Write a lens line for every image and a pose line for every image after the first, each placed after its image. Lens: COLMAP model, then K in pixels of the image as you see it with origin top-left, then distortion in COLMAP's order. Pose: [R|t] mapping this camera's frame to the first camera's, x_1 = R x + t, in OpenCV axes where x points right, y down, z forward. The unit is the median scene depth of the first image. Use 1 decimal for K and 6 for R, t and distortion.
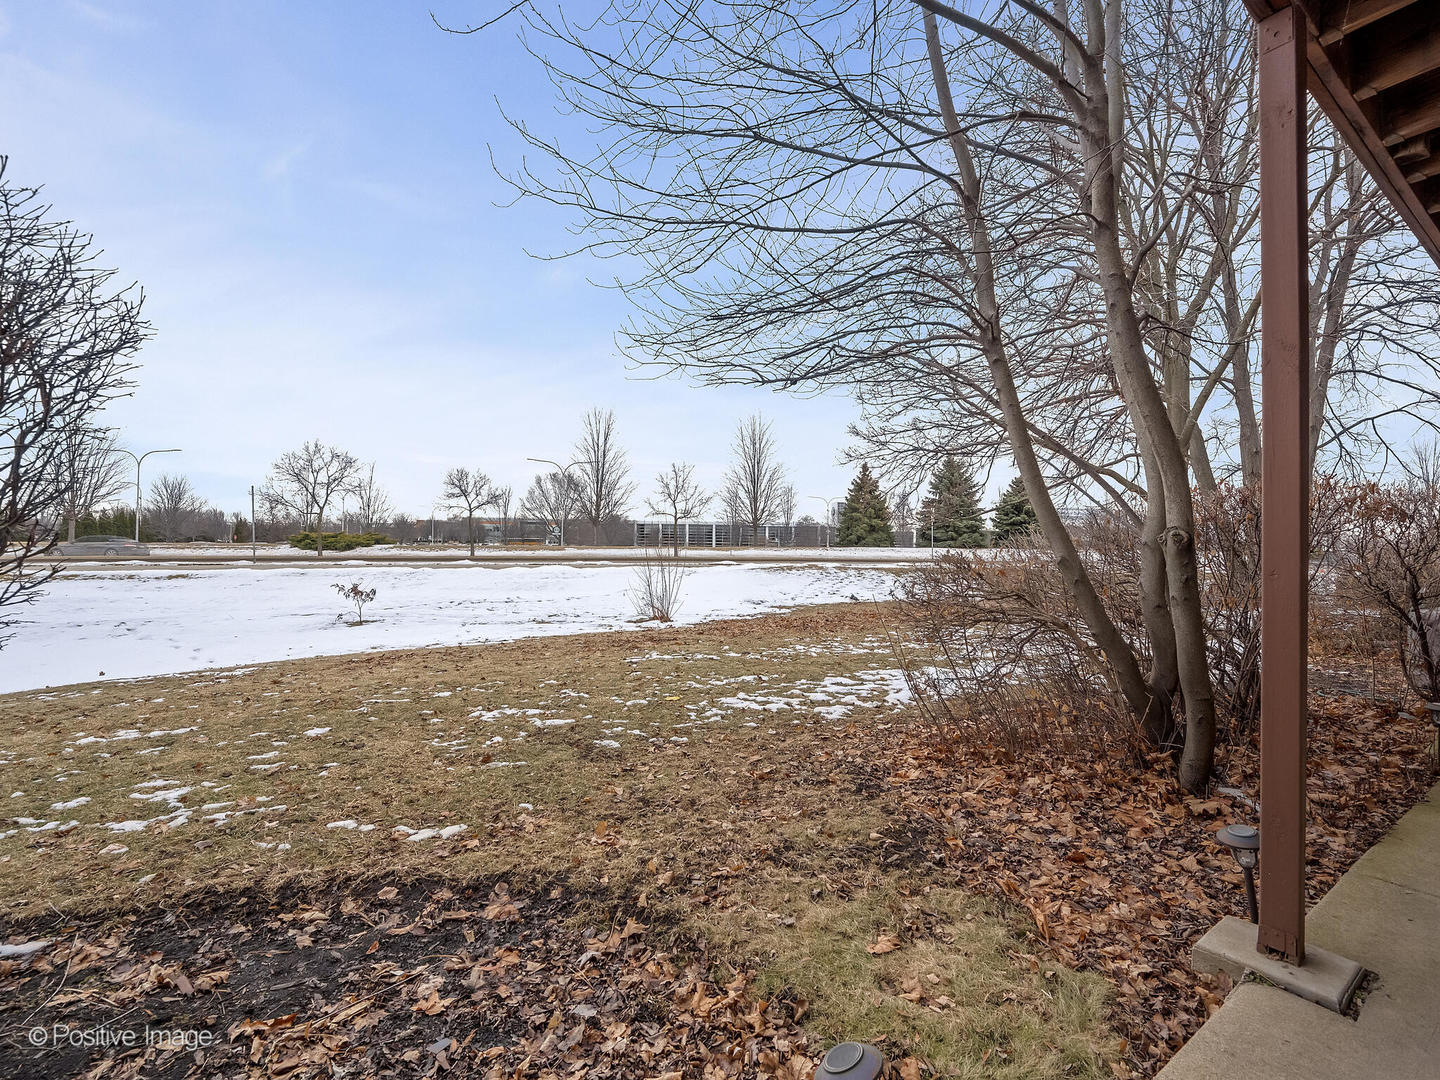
lens RADIAL K [[667.1, 0, 727.6], [0, 667.1, 534.7], [0, 0, 1]] dist [0.001905, -0.000621]
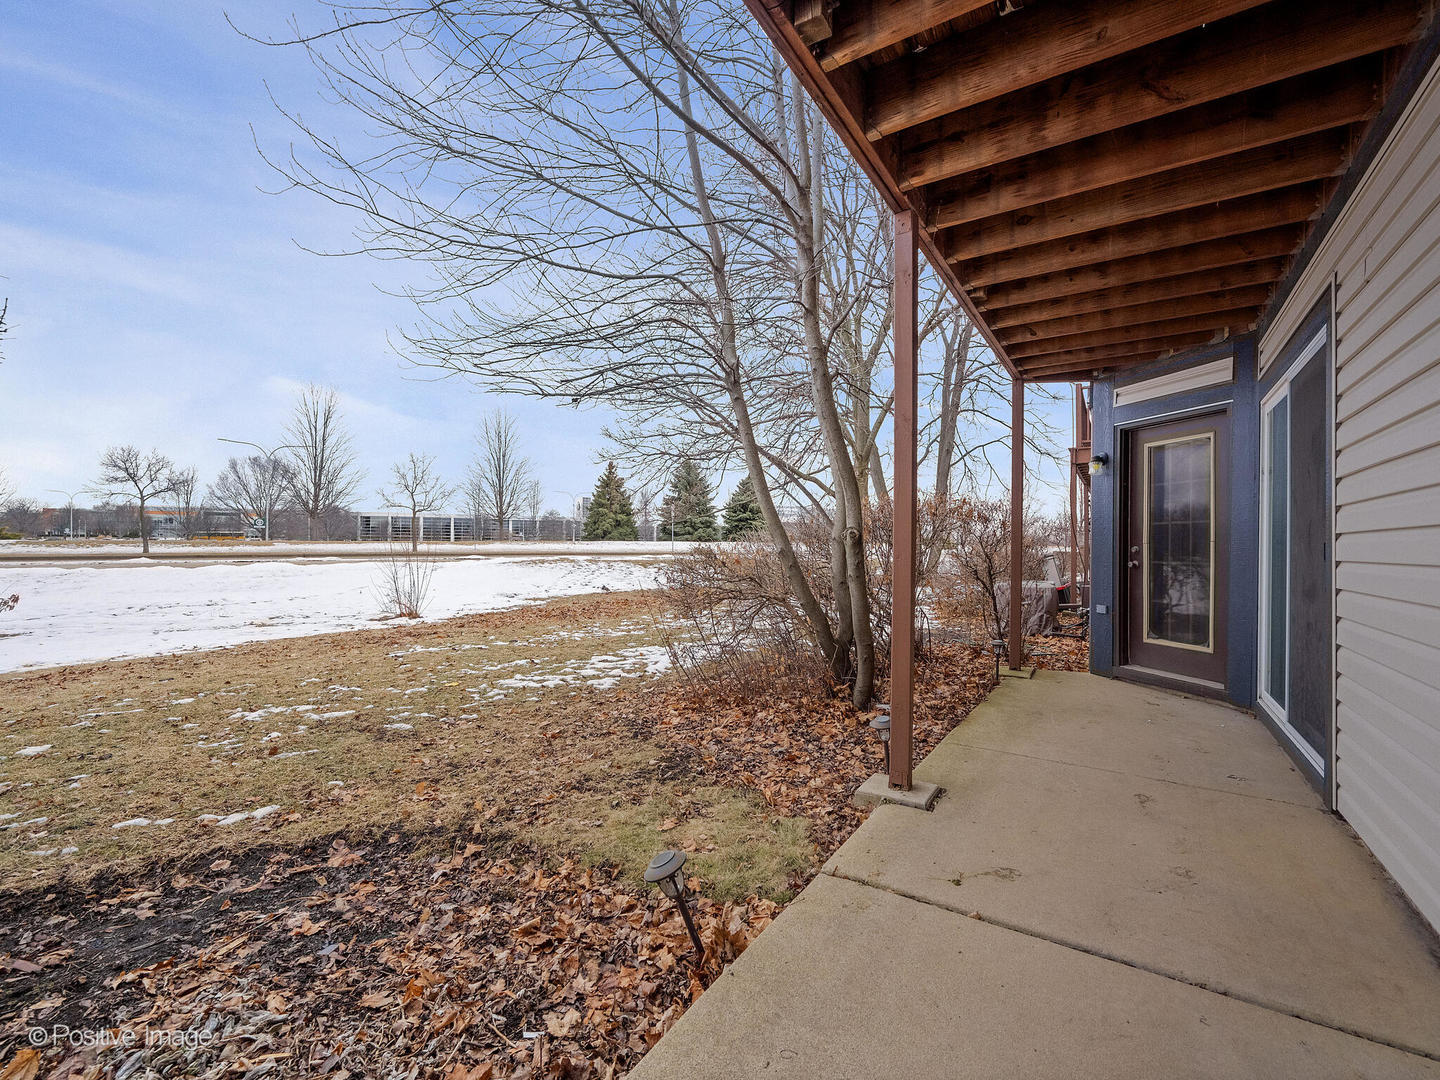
lens RADIAL K [[657.6, 0, 720.0], [0, 657.6, 540.0], [0, 0, 1]] dist [0.001138, 0.000325]
pose [[0.929866, -0.002764, 0.367888, -0.105835], [-0.003622, 0.999855, 0.016667, -0.005777], [-0.367880, -0.016831, 0.929721, -0.194877]]
